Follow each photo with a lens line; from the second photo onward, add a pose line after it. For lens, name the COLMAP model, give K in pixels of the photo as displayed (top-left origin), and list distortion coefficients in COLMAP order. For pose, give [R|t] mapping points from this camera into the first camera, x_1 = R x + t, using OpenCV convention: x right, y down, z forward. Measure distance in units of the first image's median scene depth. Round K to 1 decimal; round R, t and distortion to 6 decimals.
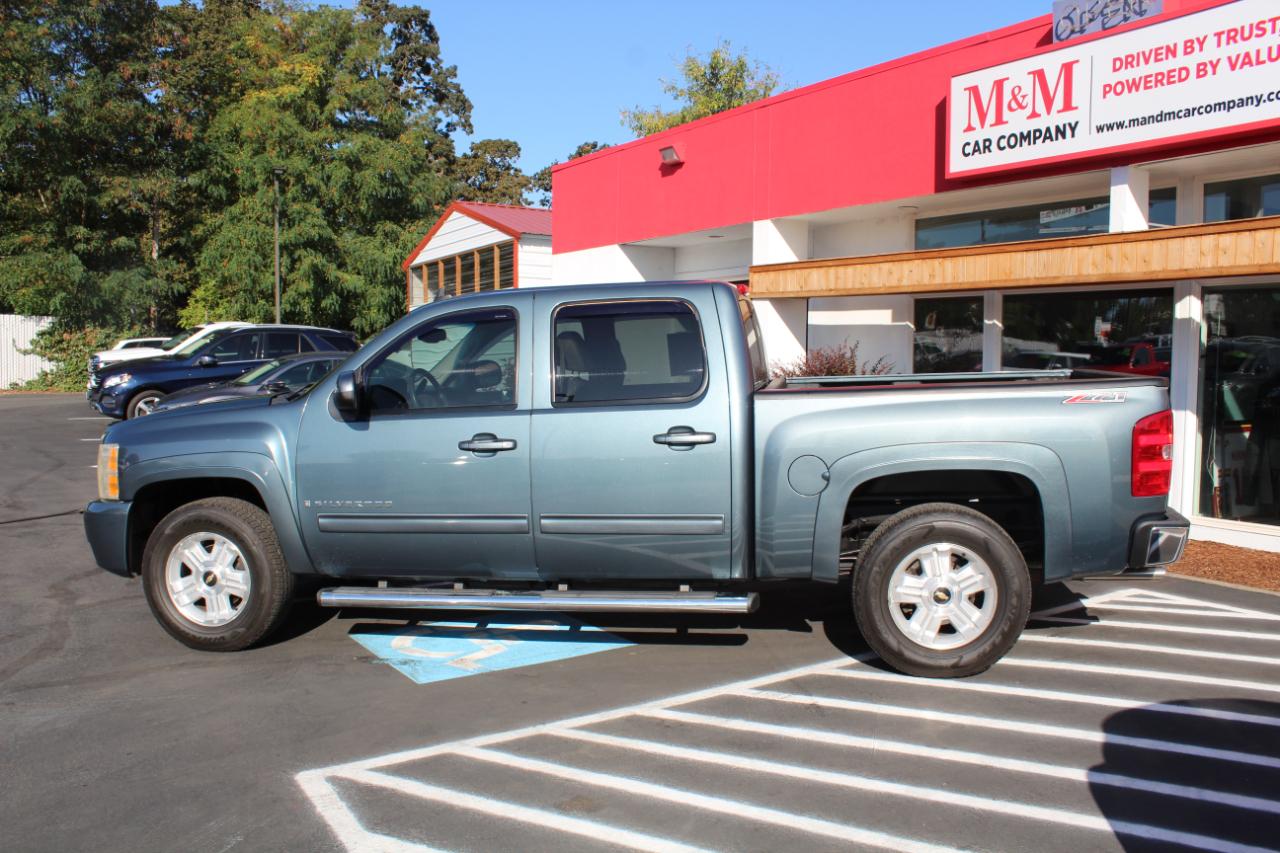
lens RADIAL K [[1070.5, 0, 635.5], [0, 1070.5, 429.1], [0, 0, 1]] dist [-0.166099, 0.145992]
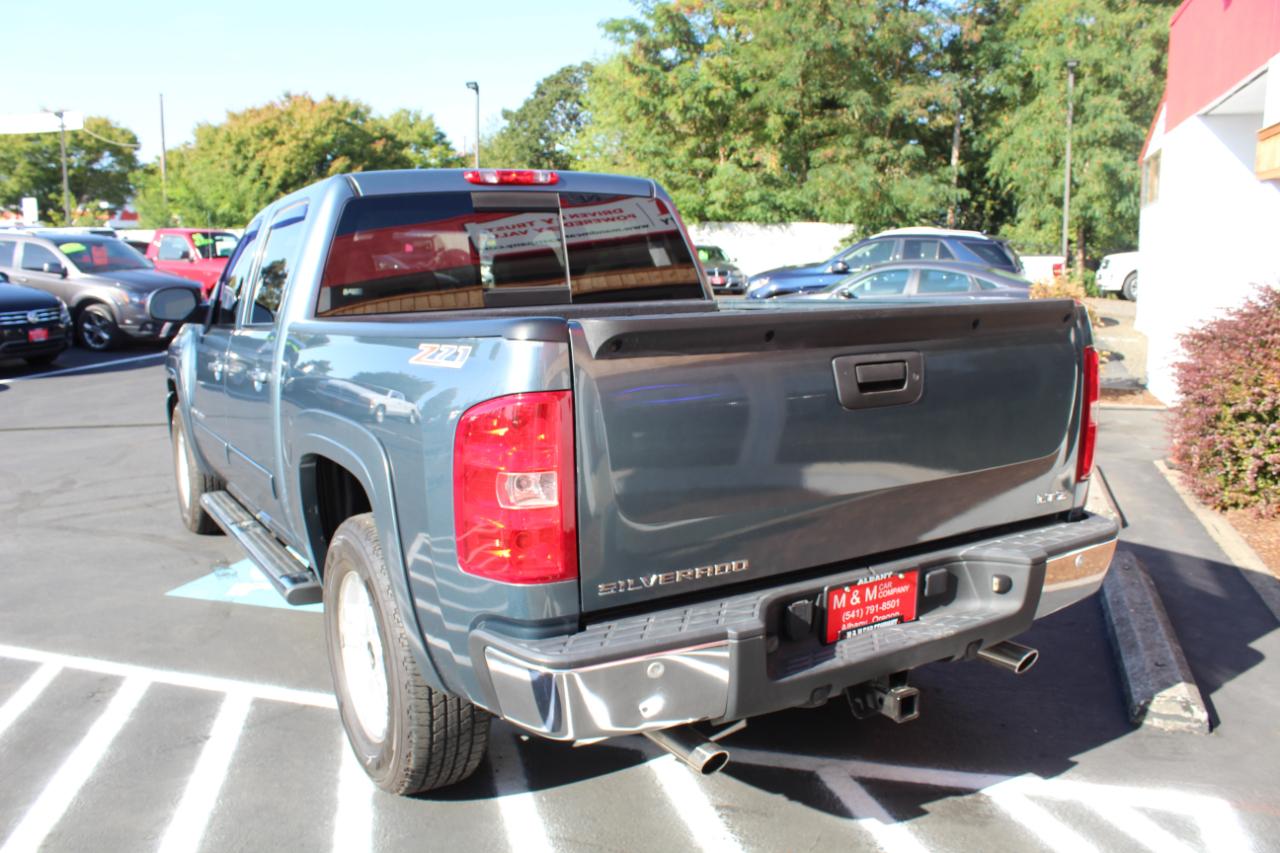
lens RADIAL K [[1067.8, 0, 640.0], [0, 1067.8, 426.5], [0, 0, 1]] dist [-0.176964, 0.152621]
pose [[0.637365, 0.113513, -0.762155, 0.355622], [-0.047795, 0.993009, 0.107926, -0.021474], [0.769078, -0.032360, 0.638335, 0.305421]]
